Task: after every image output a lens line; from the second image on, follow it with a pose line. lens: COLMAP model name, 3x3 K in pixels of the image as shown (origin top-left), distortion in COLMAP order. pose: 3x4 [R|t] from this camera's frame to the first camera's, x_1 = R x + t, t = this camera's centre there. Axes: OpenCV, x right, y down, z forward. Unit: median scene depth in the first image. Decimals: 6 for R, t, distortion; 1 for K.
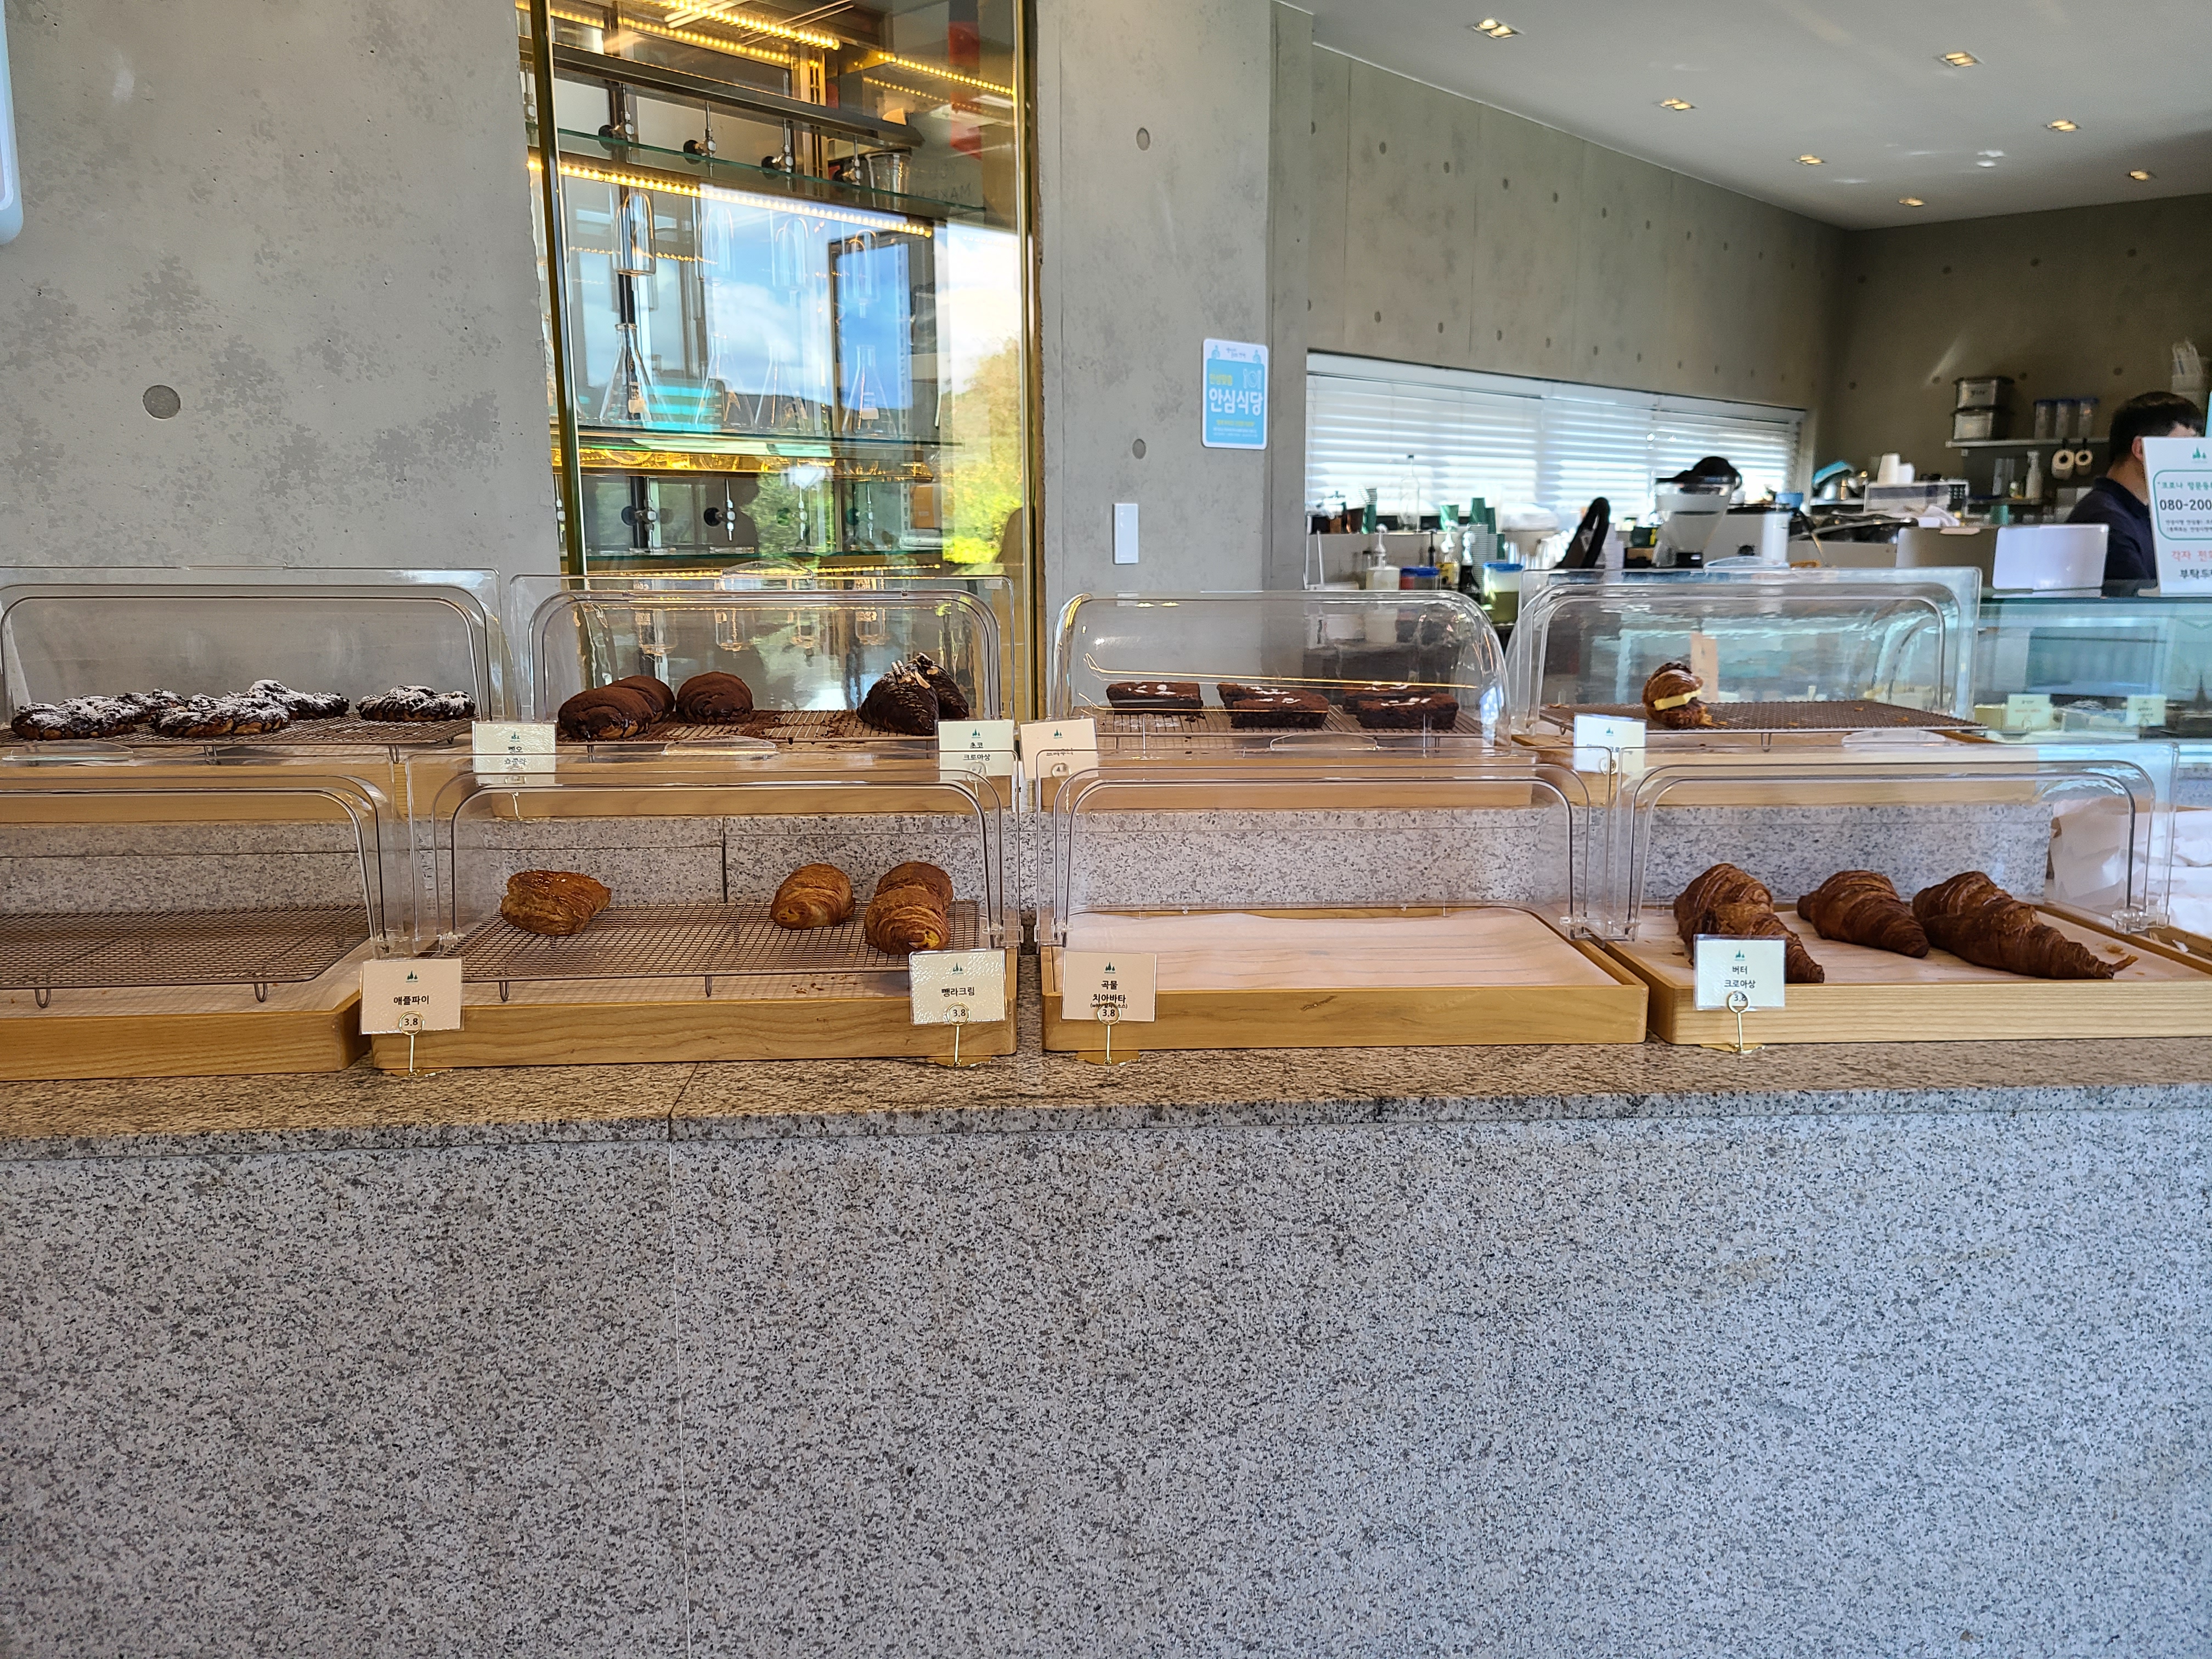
lens RADIAL K [[1664.2, 0, 1101.1], [0, 1664.2, 812.2], [0, 0, 1]] dist [0.065153, -0.047675]
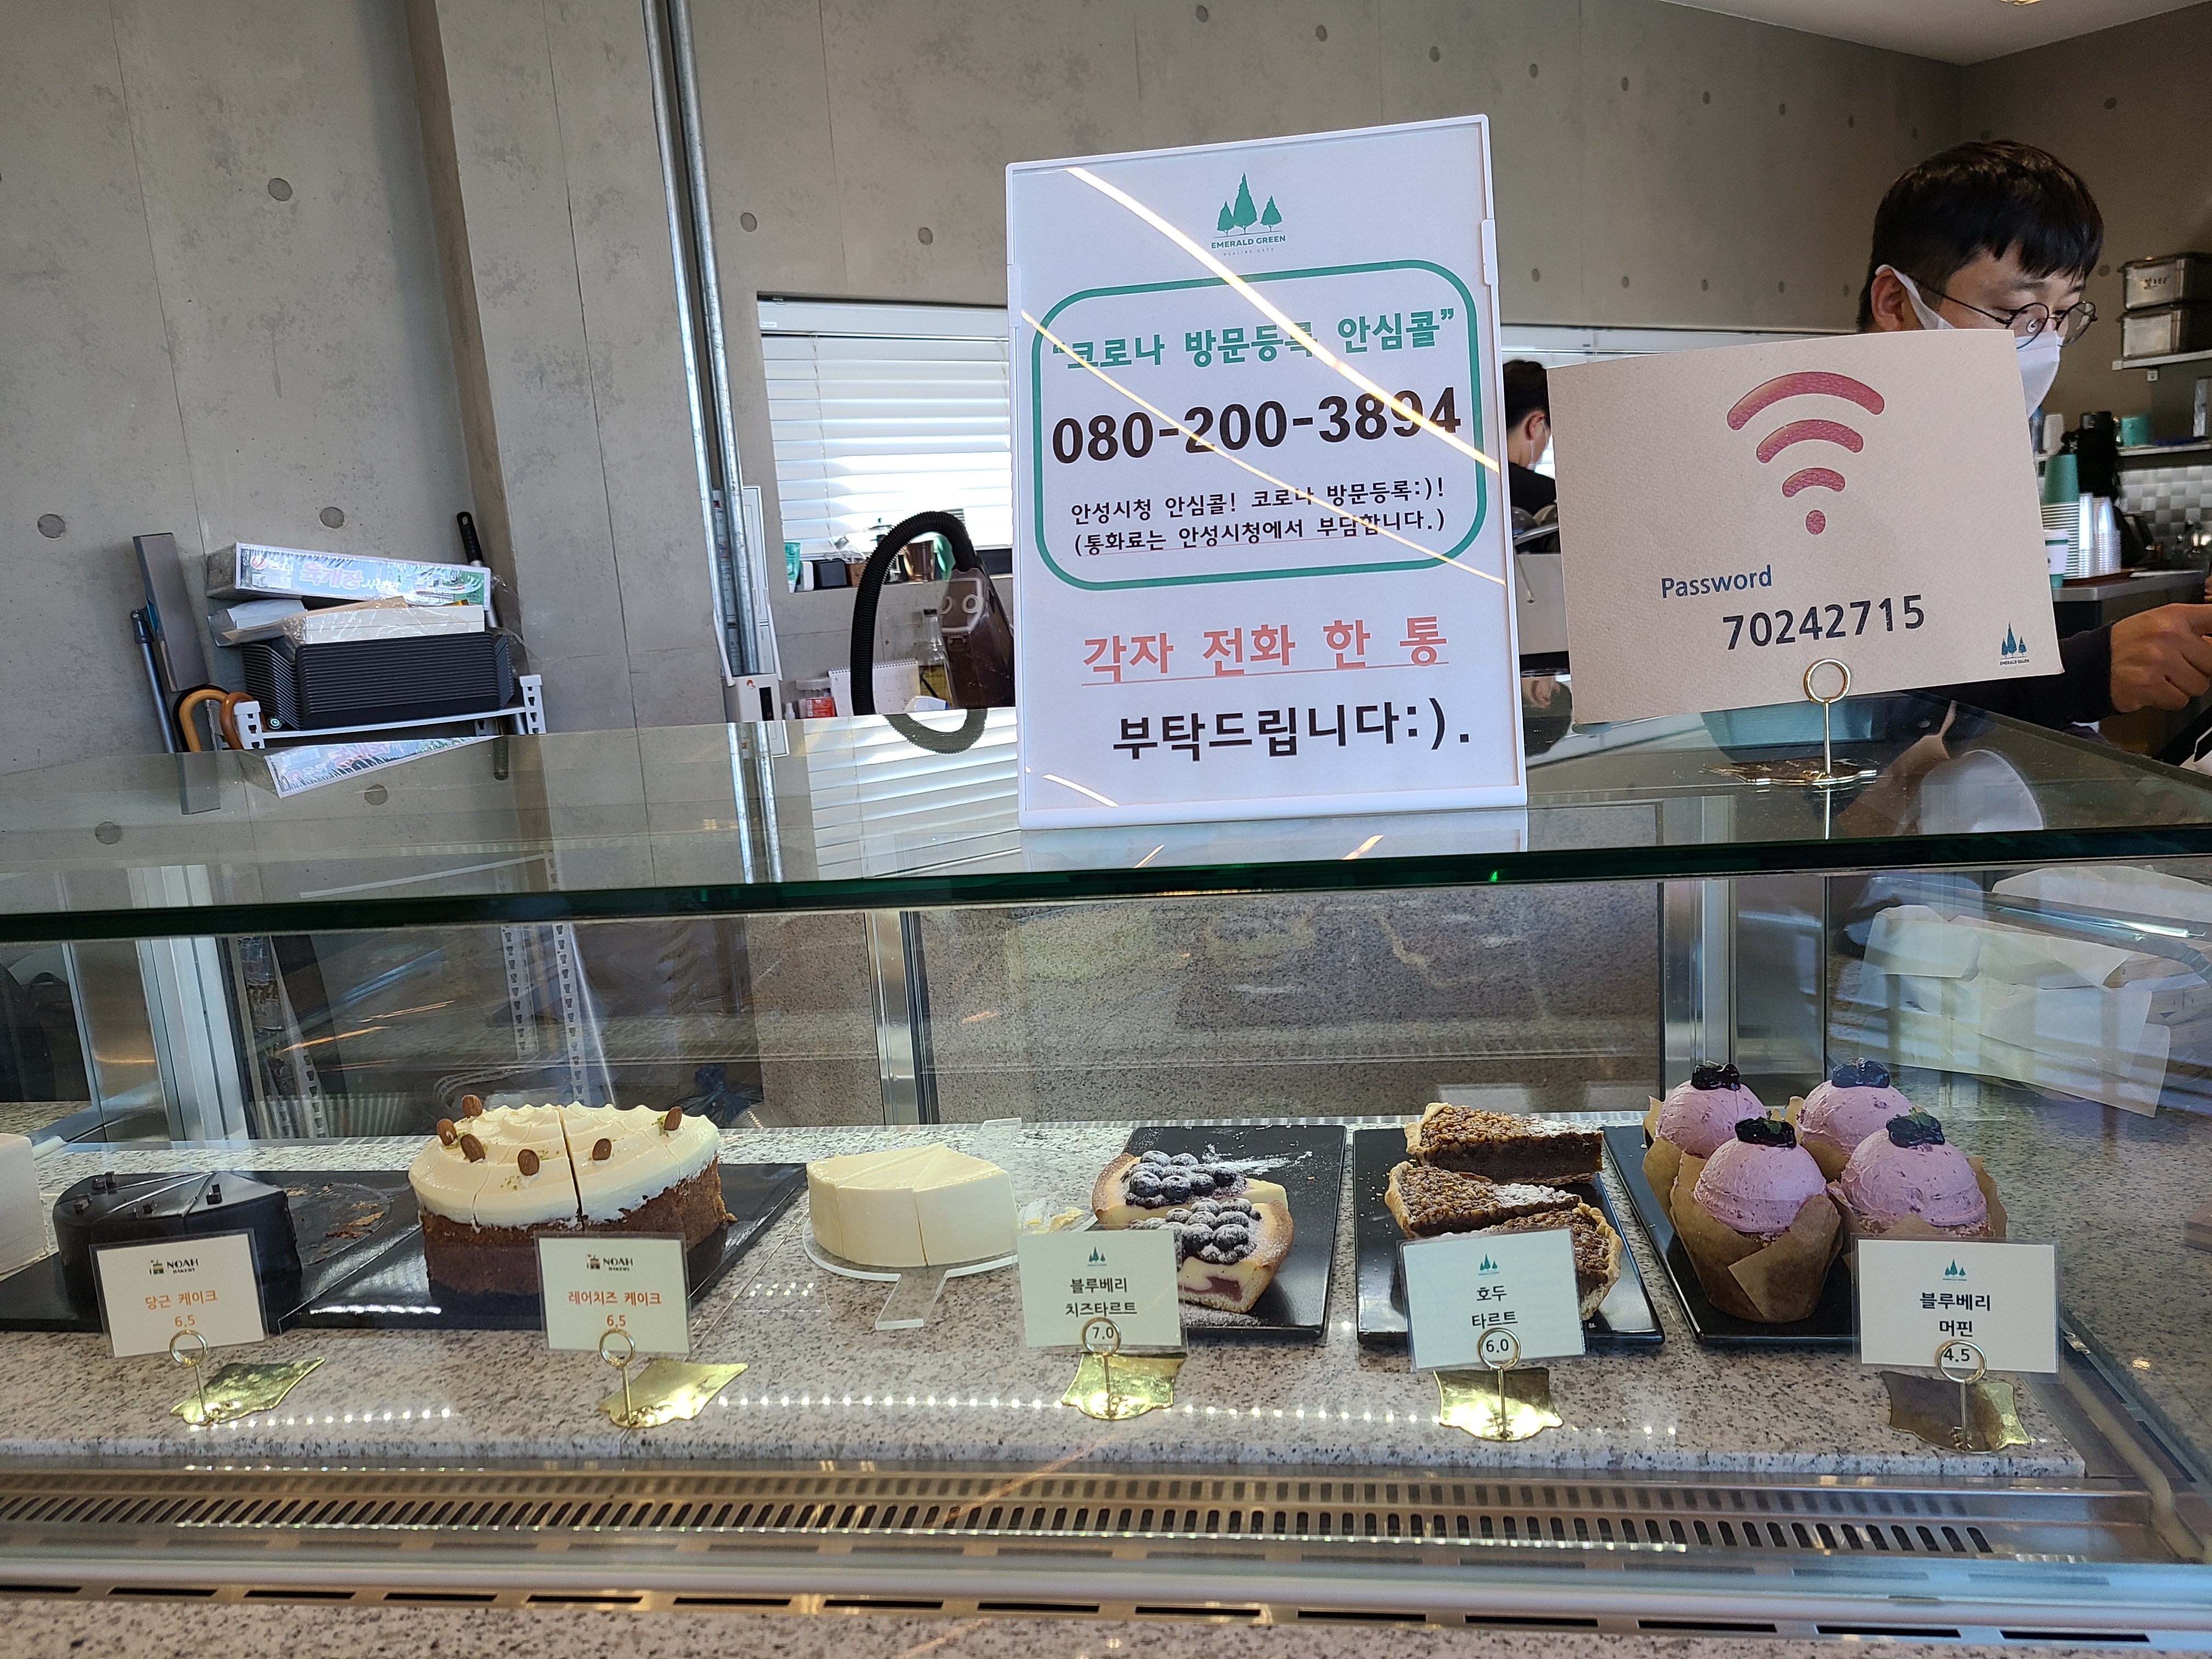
lens RADIAL K [[1664.2, 0, 1112.7], [0, 1664.2, 845.3], [0, 0, 1]] dist [0.065153, -0.047675]
pose [[0.979989, -0.038383, -0.195318, 0.332723], [0.038523, 0.999253, -0.003081, -0.061640], [0.195290, -0.004505, 0.980735, 0.383007]]
